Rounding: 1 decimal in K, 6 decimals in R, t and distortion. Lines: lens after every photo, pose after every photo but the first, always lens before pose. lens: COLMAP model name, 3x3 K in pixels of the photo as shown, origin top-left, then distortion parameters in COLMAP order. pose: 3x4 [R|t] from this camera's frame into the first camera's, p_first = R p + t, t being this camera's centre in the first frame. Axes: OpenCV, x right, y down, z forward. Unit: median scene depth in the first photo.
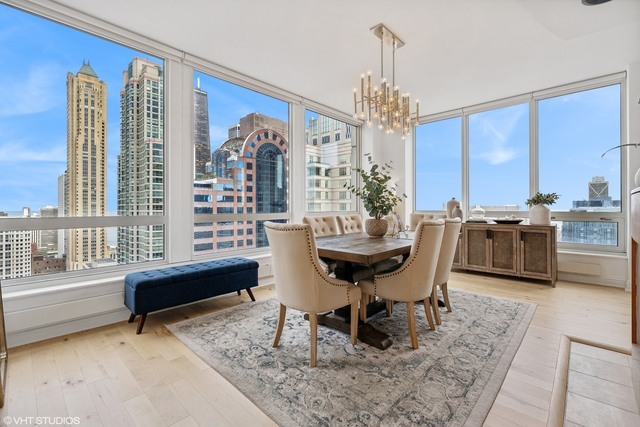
lens RADIAL K [[279.5, 0, 320.0], [0, 279.5, 213.5], [0, 0, 1]] dist [-0.000703, 0.008866]
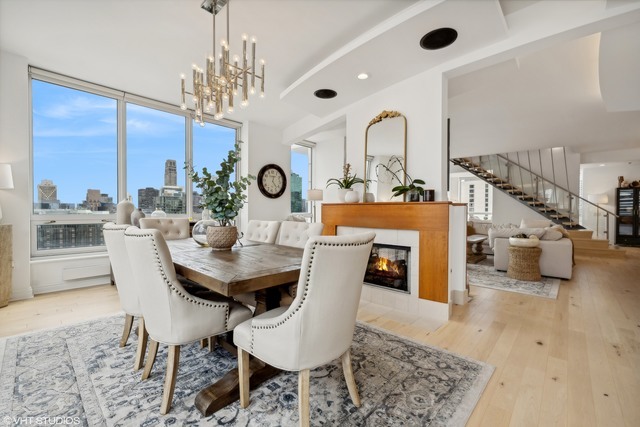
lens RADIAL K [[271.1, 0, 320.0], [0, 271.1, 213.5], [0, 0, 1]] dist [0.000541, 0.000071]
pose [[-0.005180, -0.005269, 0.999973, -0.895987], [0.013308, 0.999897, 0.005338, -0.016233], [-0.999898, 0.013336, -0.005110, 1.220786]]
